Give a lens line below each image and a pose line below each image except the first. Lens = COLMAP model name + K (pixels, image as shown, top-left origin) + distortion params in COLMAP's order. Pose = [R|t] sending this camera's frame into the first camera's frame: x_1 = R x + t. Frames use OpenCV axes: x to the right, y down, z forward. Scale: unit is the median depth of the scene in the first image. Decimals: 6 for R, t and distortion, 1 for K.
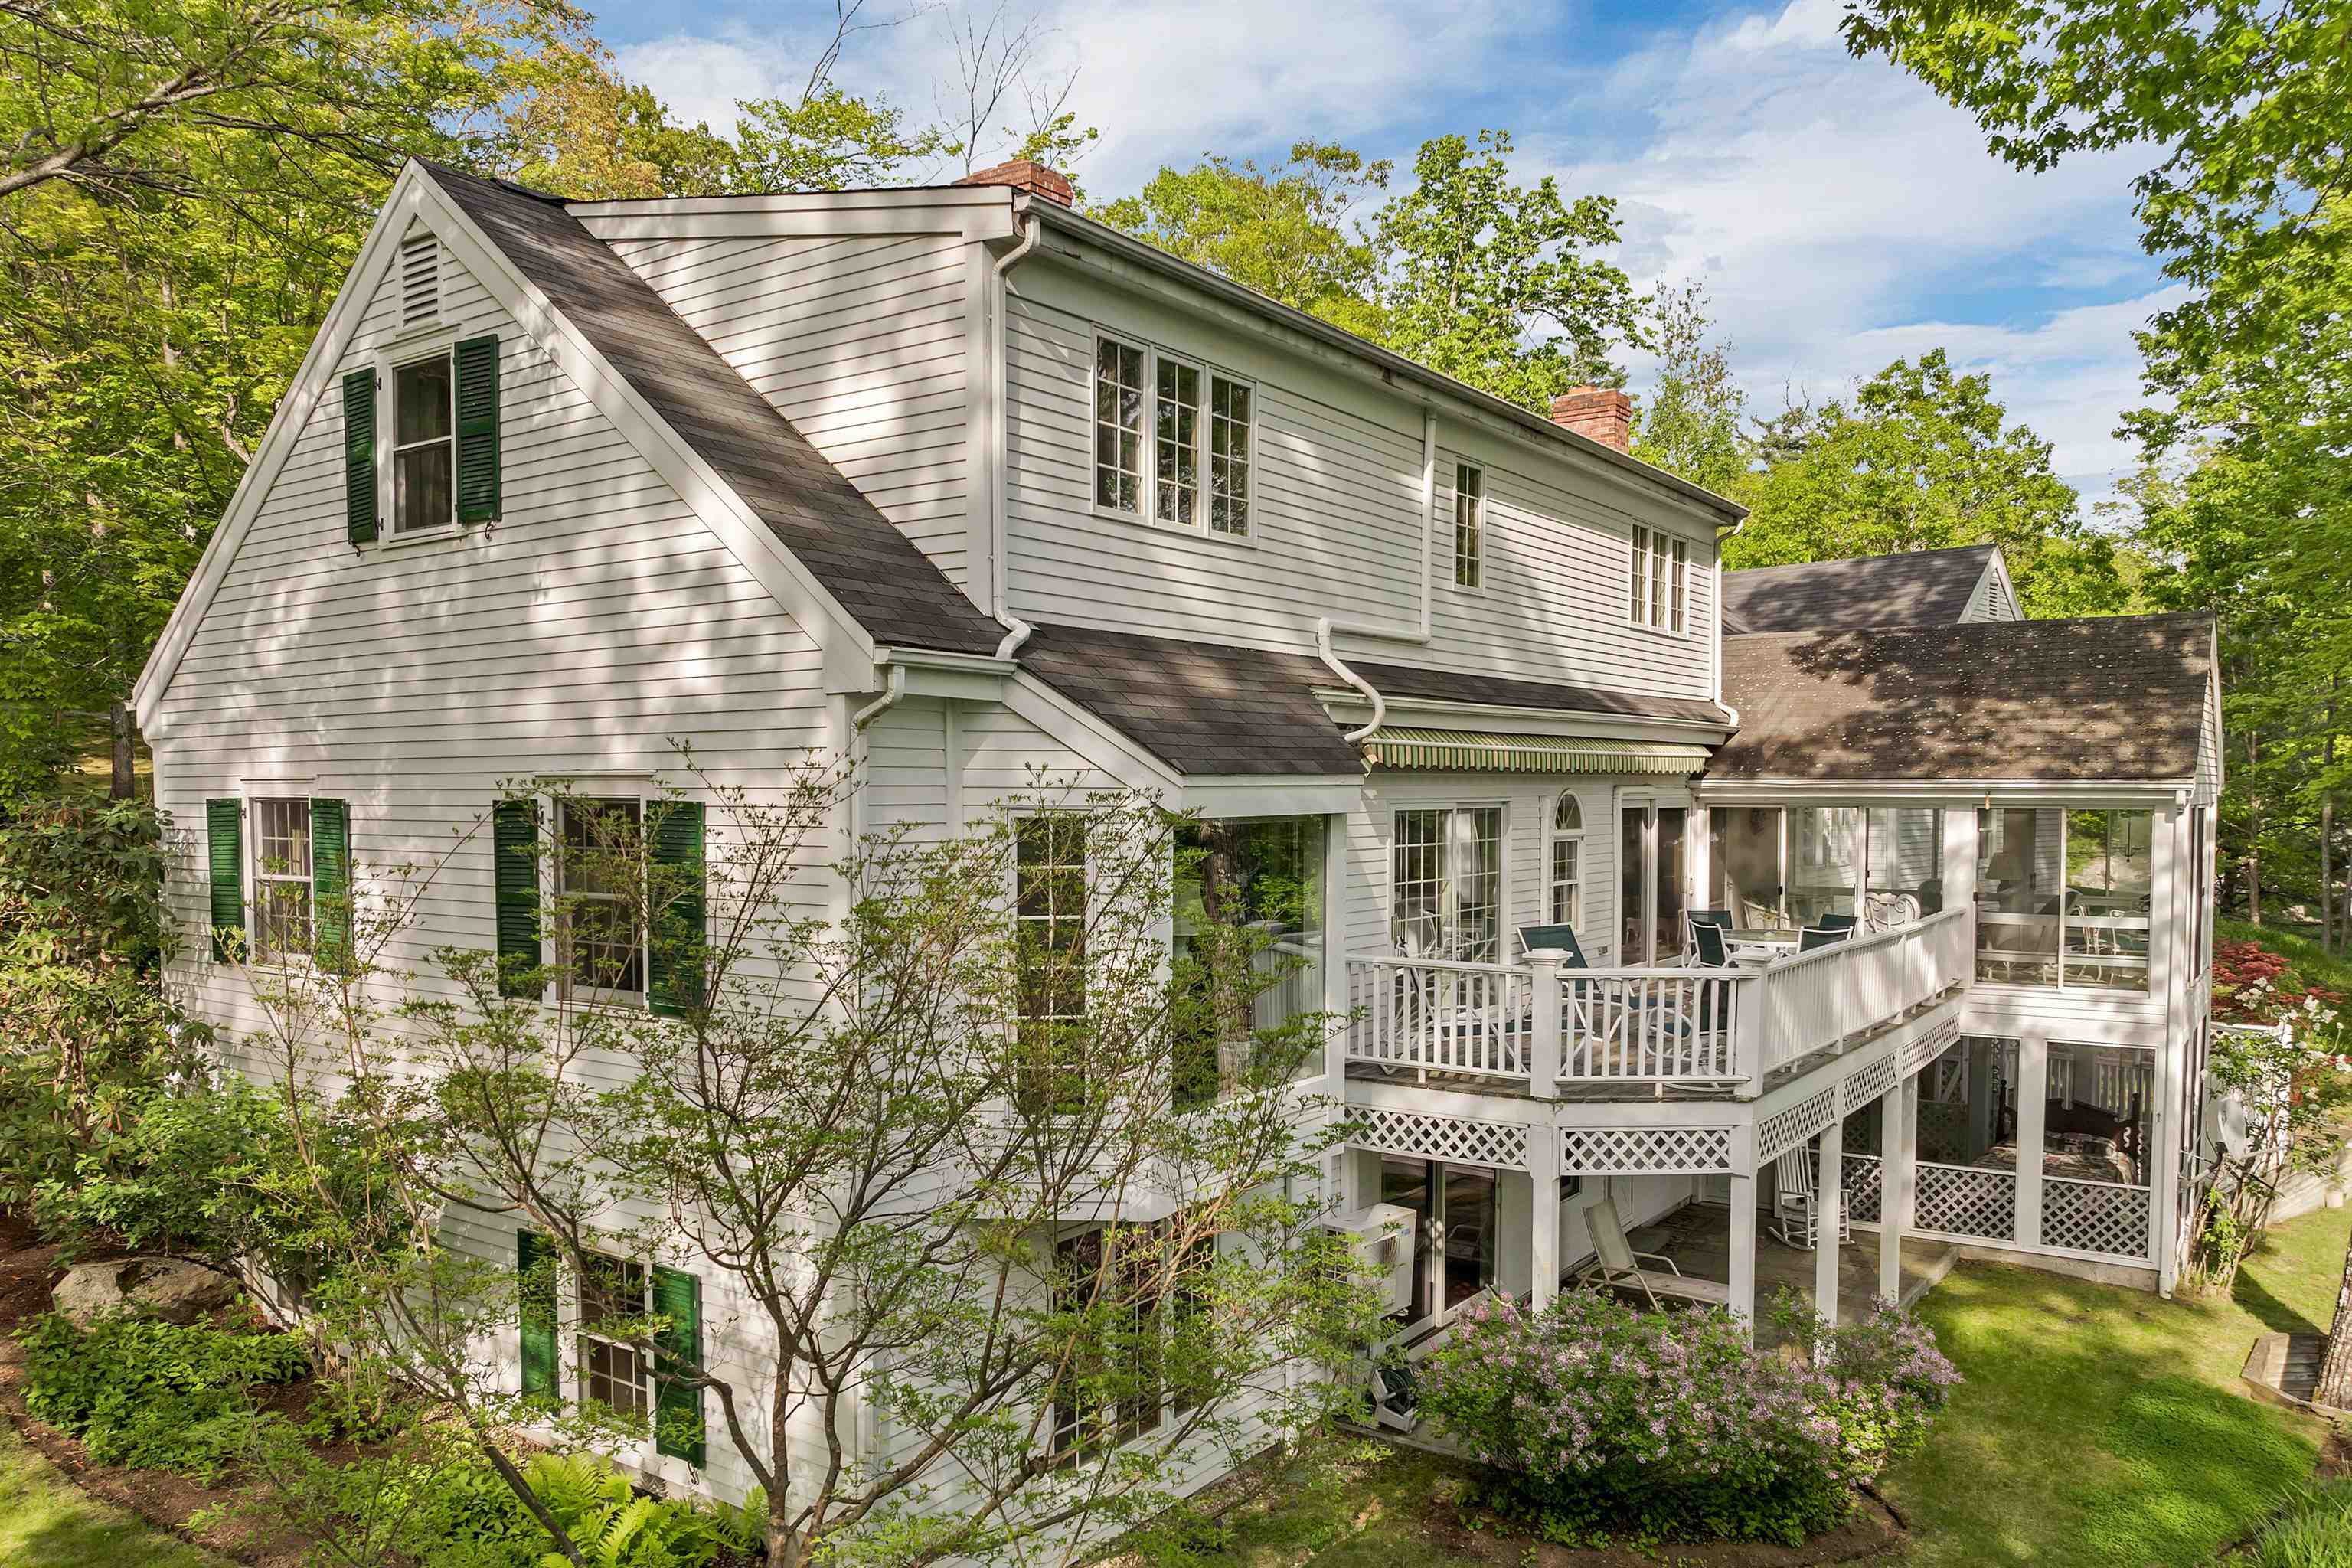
lens RADIAL K [[1708.3, 0, 1187.2], [0, 1708.3, 893.5], [0, 0, 1]] dist [-0.005796, 0.004559]
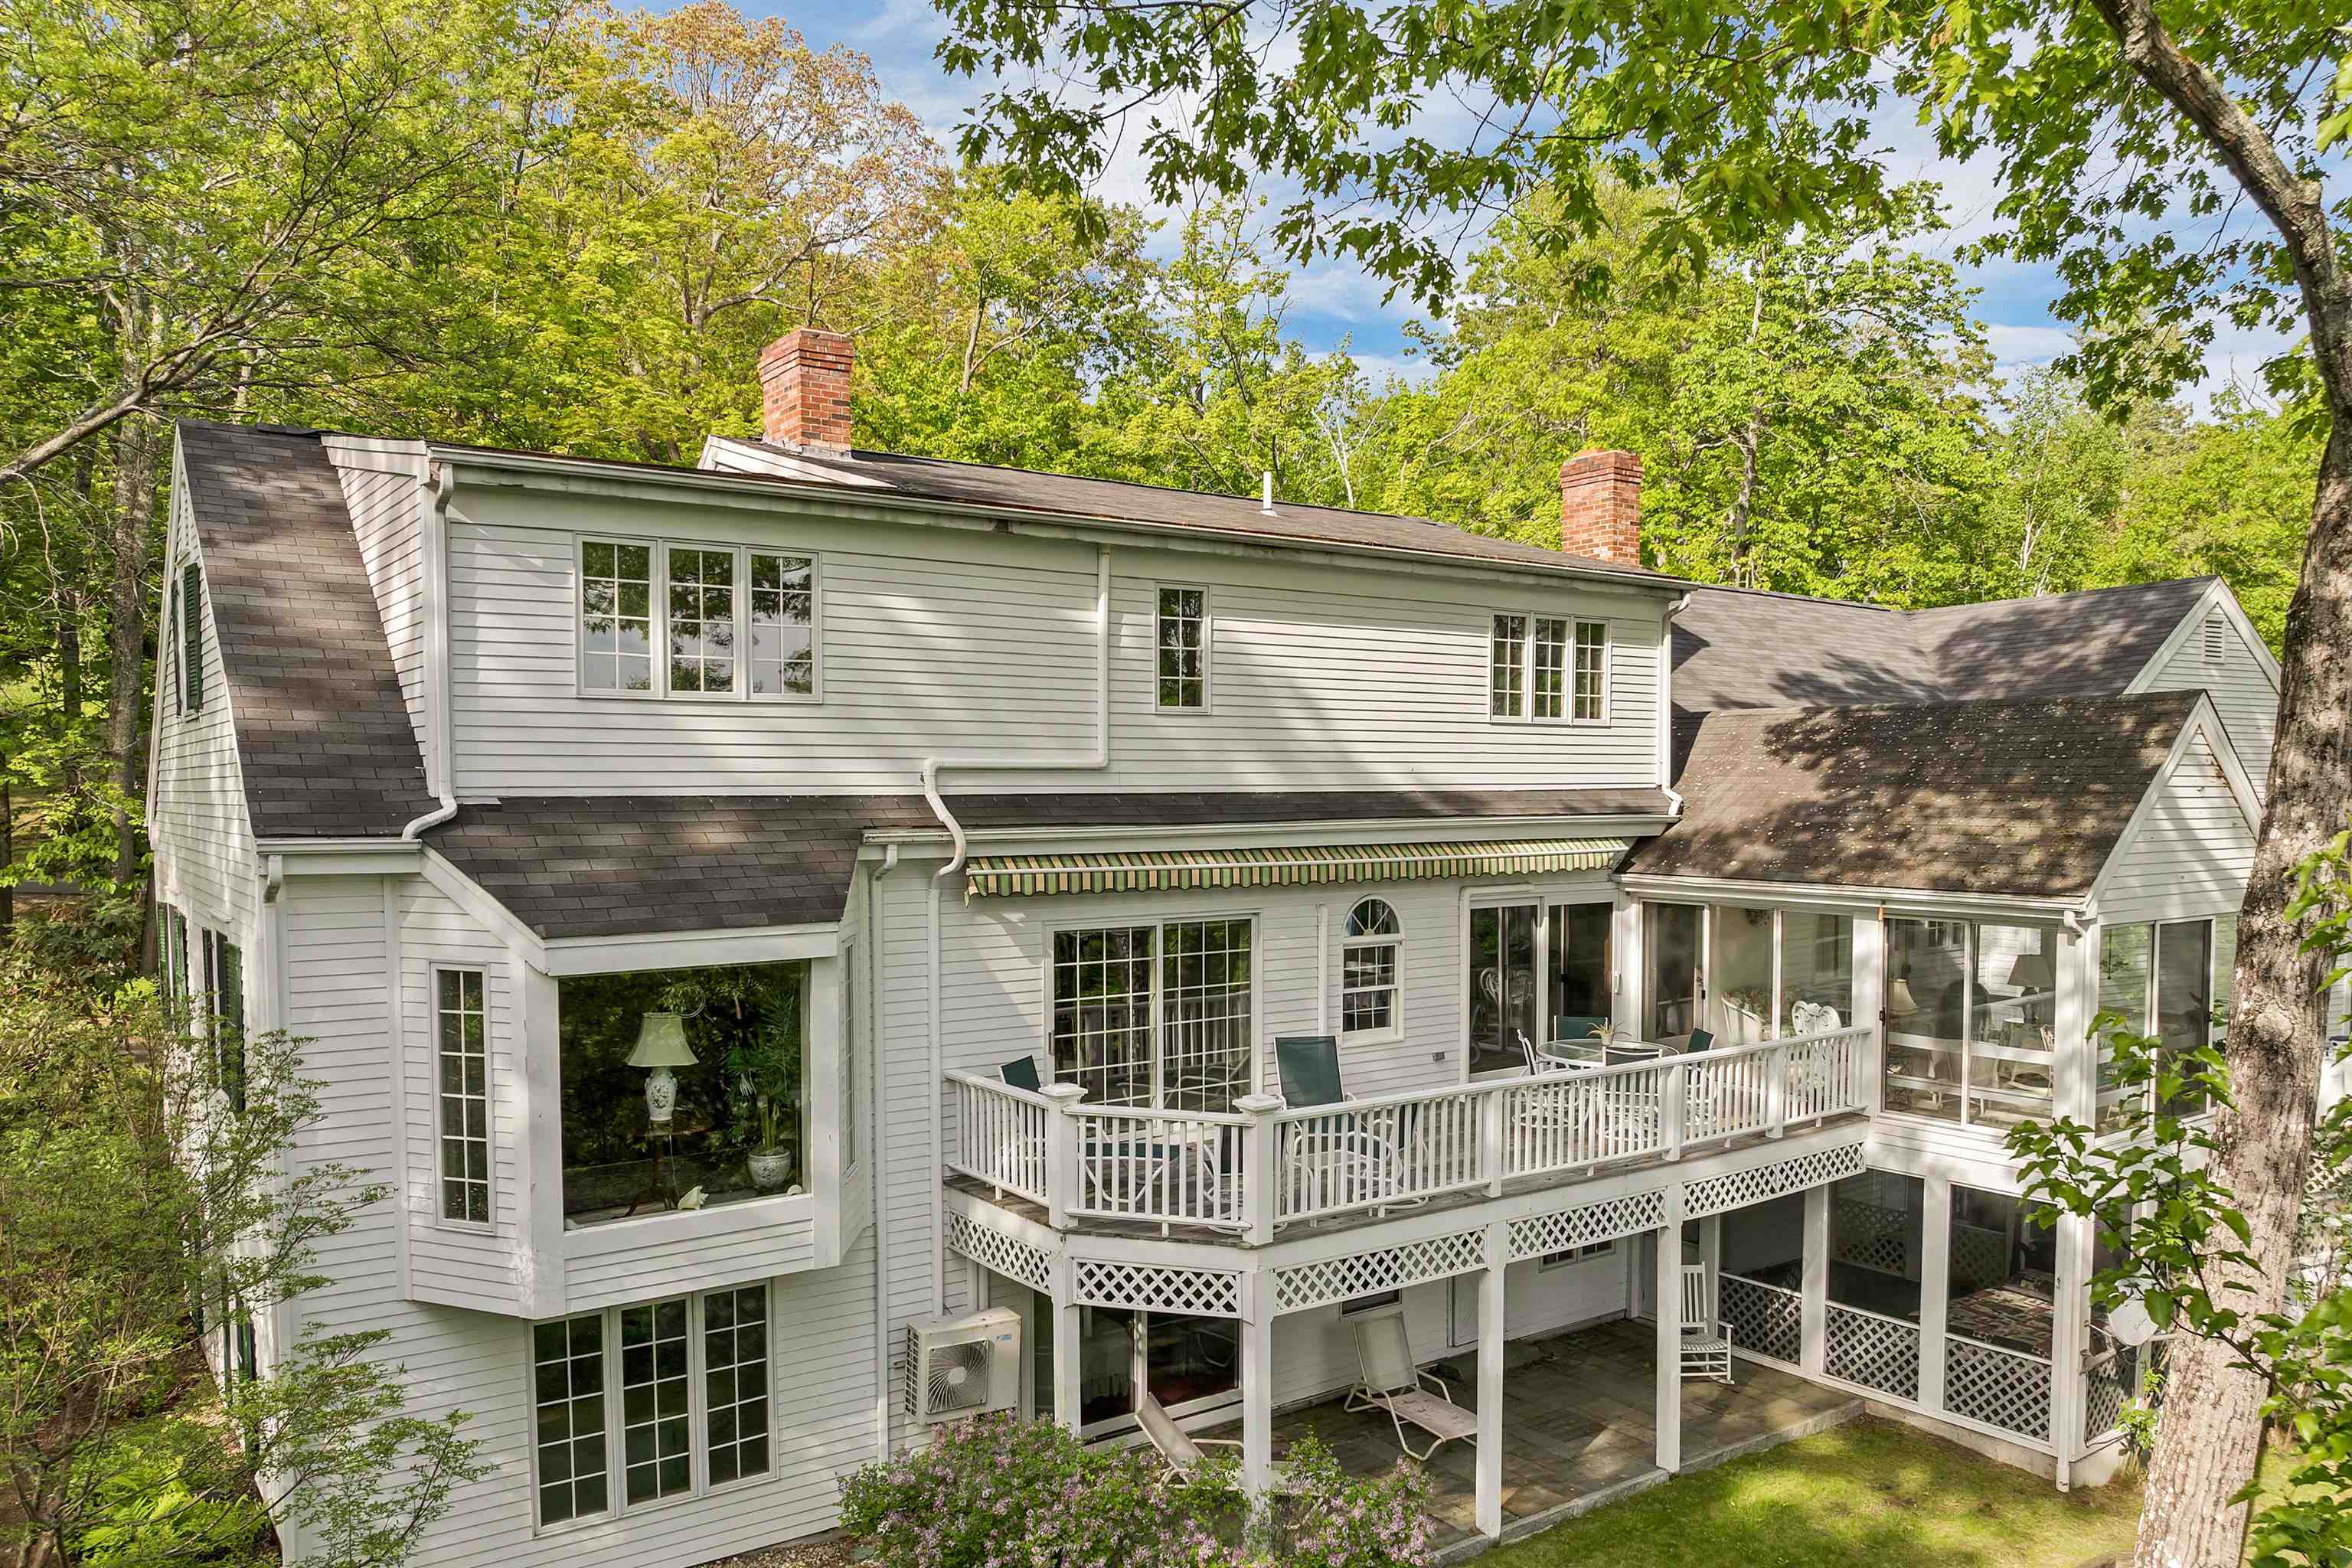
lens RADIAL K [[1686.9, 0, 1174.6], [0, 1686.9, 900.4], [0, 0, 1]] dist [-0.008216, -0.004427]
pose [[0.940778, 0.021107, -0.338365, 0.415063], [-0.018758, 0.999772, 0.010210, -0.060926], [0.338504, -0.003258, 0.940959, 0.041795]]
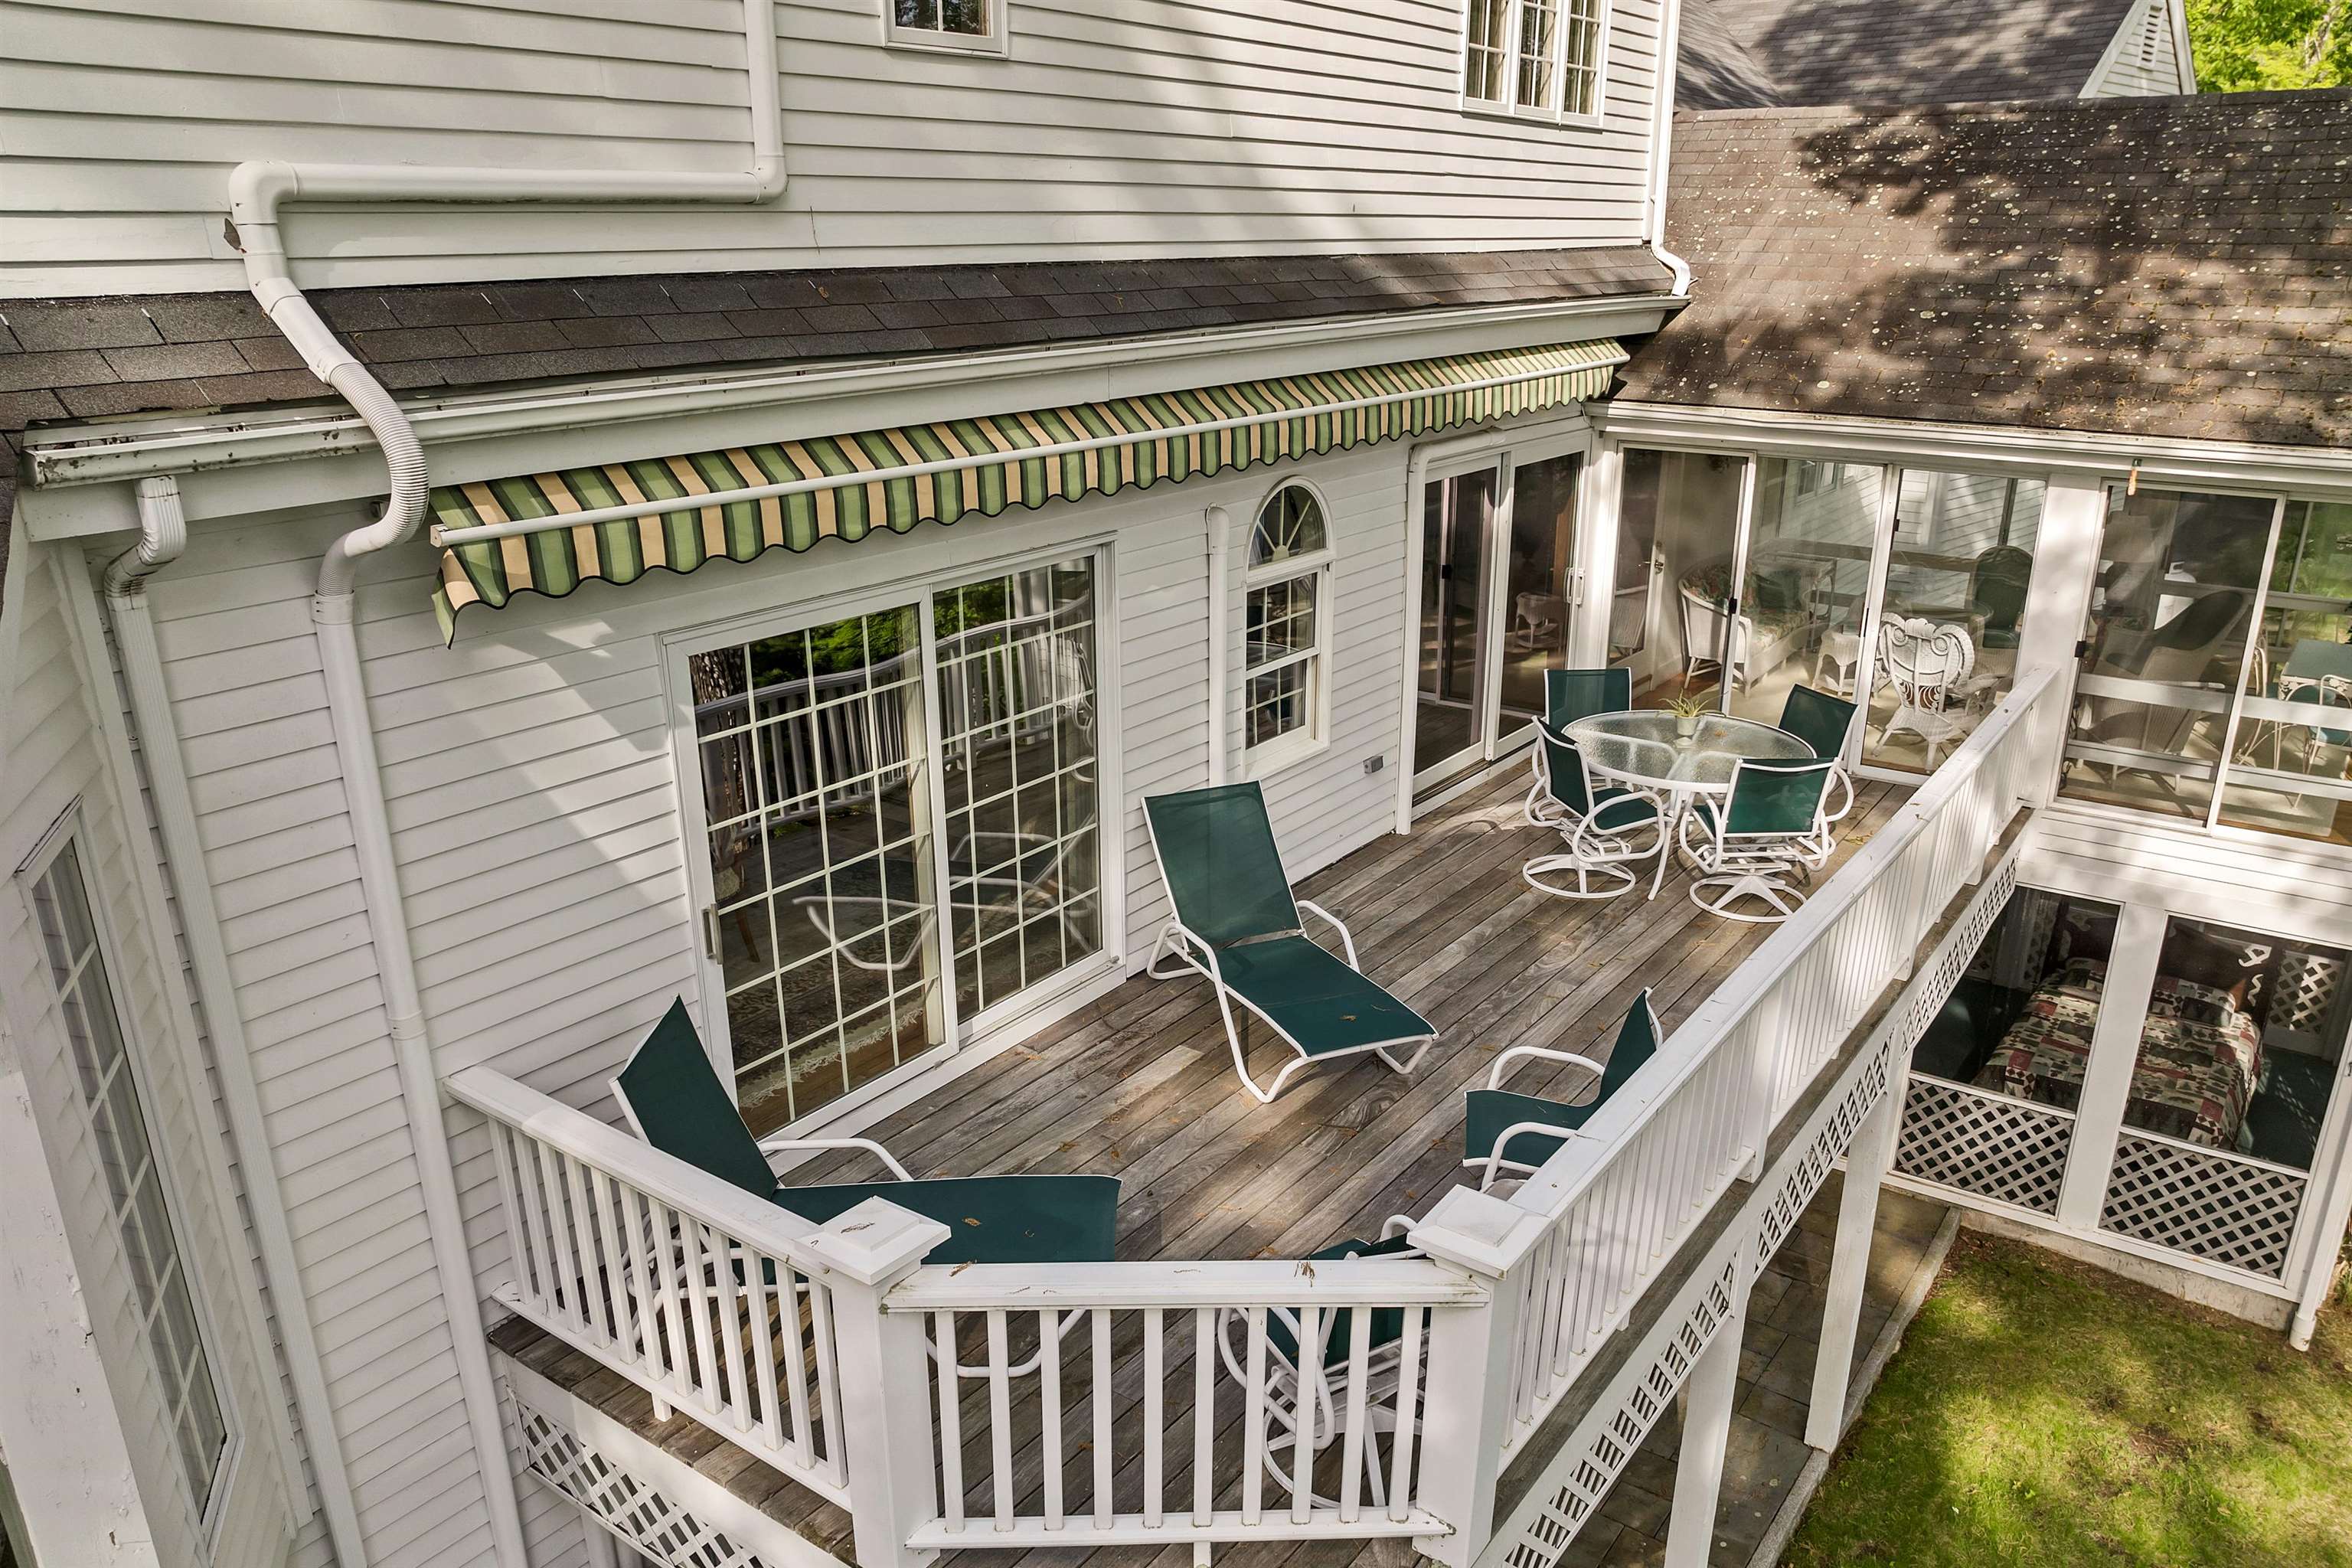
lens RADIAL K [[1675.3, 0, 1165.4], [0, 1675.3, 871.4], [0, 0, 1]] dist [-0.052730, 0.036120]
pose [[0.999657, 0.004819, -0.025747, 0.186418], [0.003114, 0.954097, 0.299483, -0.089577], [0.026009, -0.299460, 0.953754, 0.475602]]
